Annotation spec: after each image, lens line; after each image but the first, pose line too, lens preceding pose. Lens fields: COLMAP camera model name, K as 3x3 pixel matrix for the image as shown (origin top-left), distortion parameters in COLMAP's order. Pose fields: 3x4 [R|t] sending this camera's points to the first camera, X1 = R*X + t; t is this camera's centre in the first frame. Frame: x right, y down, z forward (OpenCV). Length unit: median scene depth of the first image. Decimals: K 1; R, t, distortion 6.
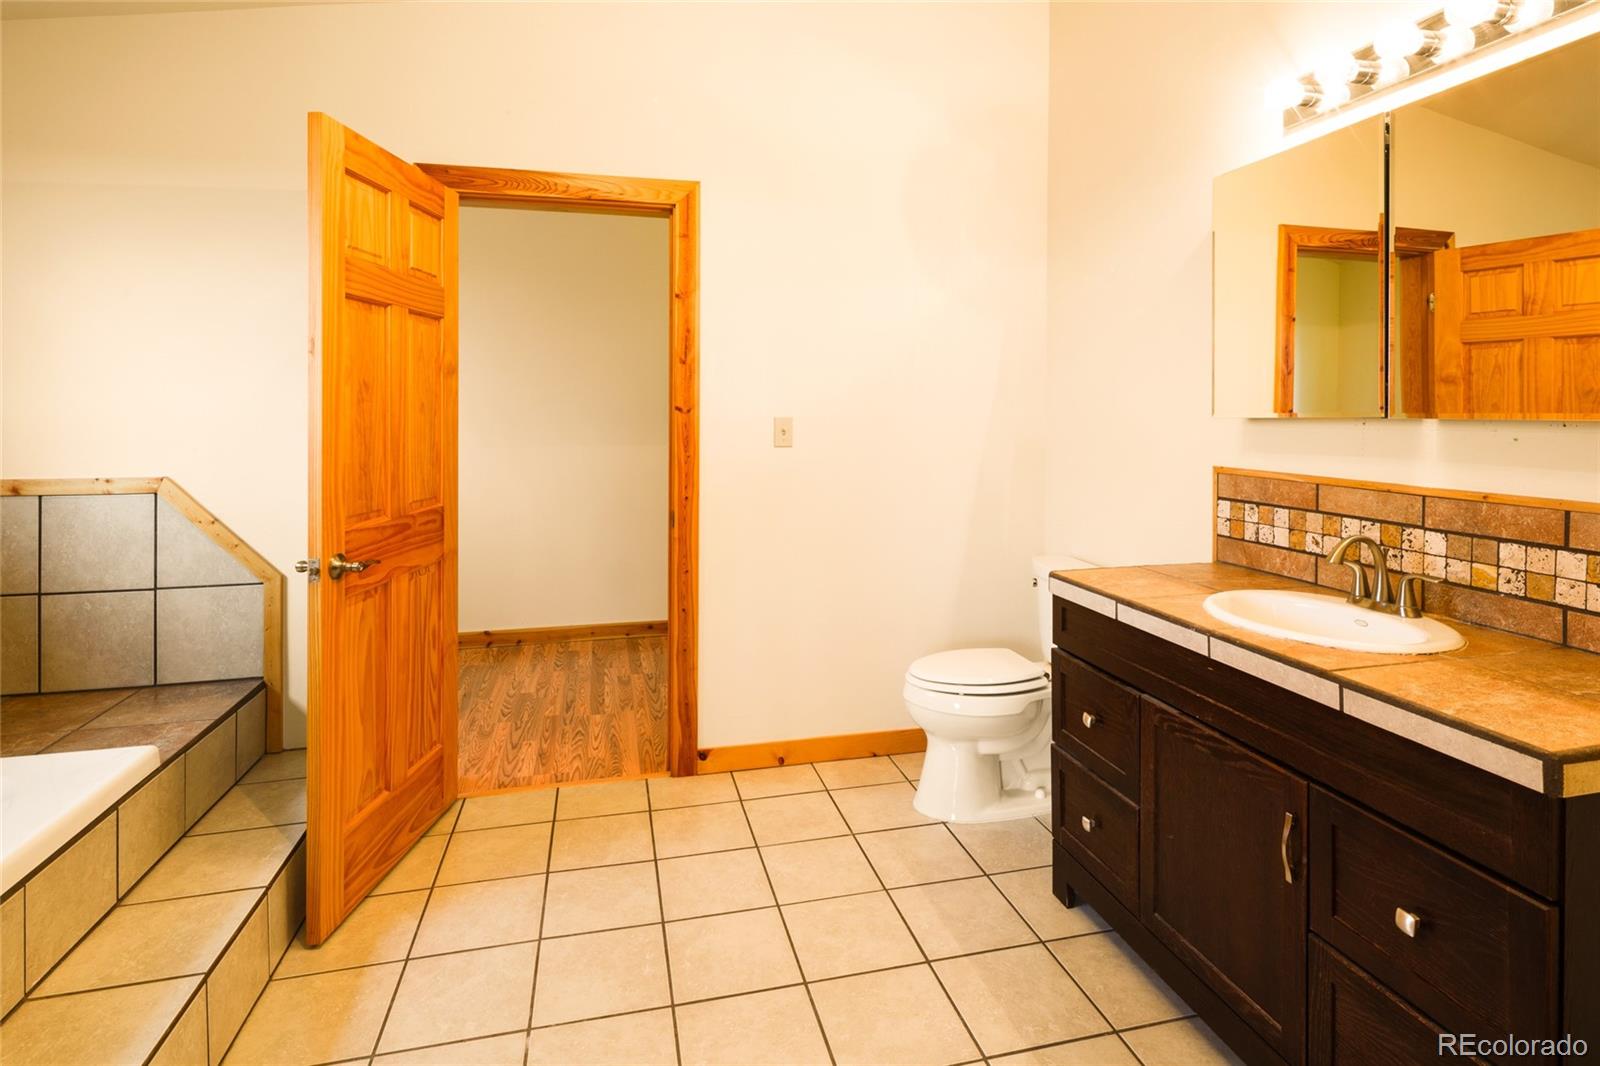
lens RADIAL K [[771.9, 0, 801.7], [0, 771.9, 530.8], [0, 0, 1]] dist [-0.005480, -0.000905]
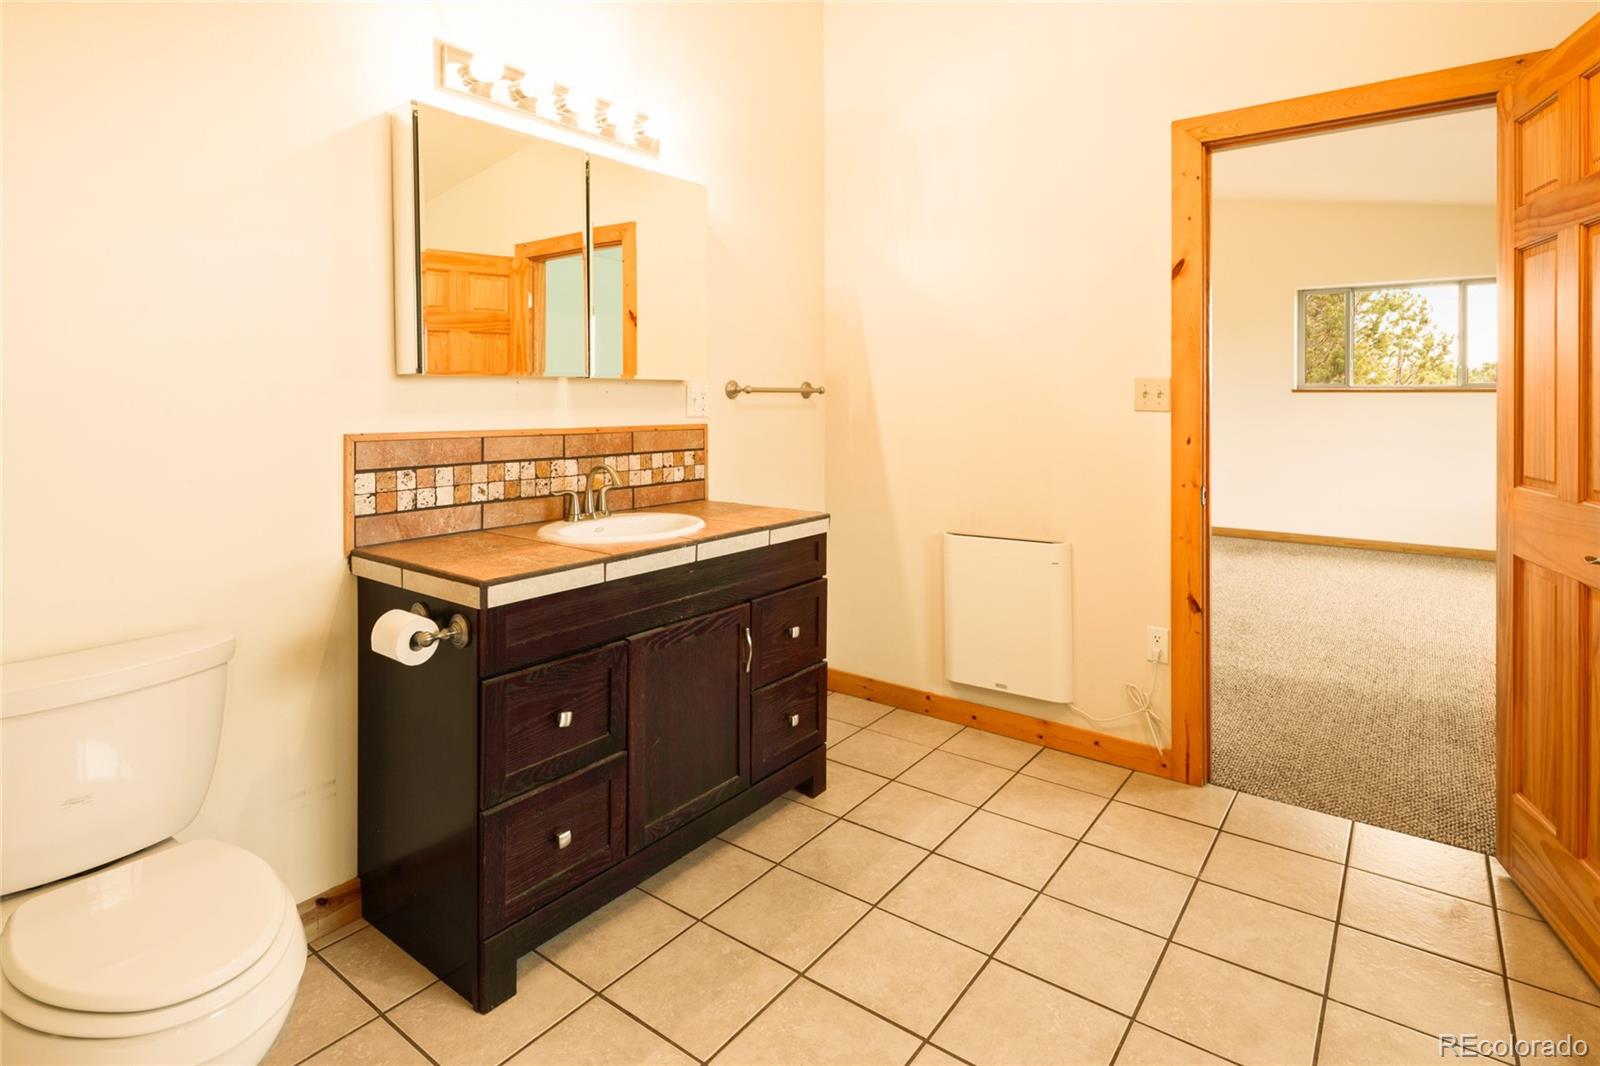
lens RADIAL K [[771.9, 0, 802.6], [0, 771.9, 489.6], [0, 0, 1]] dist [-0.005480, -0.000905]
pose [[-0.612263, -0.092354, 0.785242, -0.498240], [0.120653, 0.970610, 0.208230, -0.170580], [-0.781394, 0.222234, -0.583125, 1.369527]]
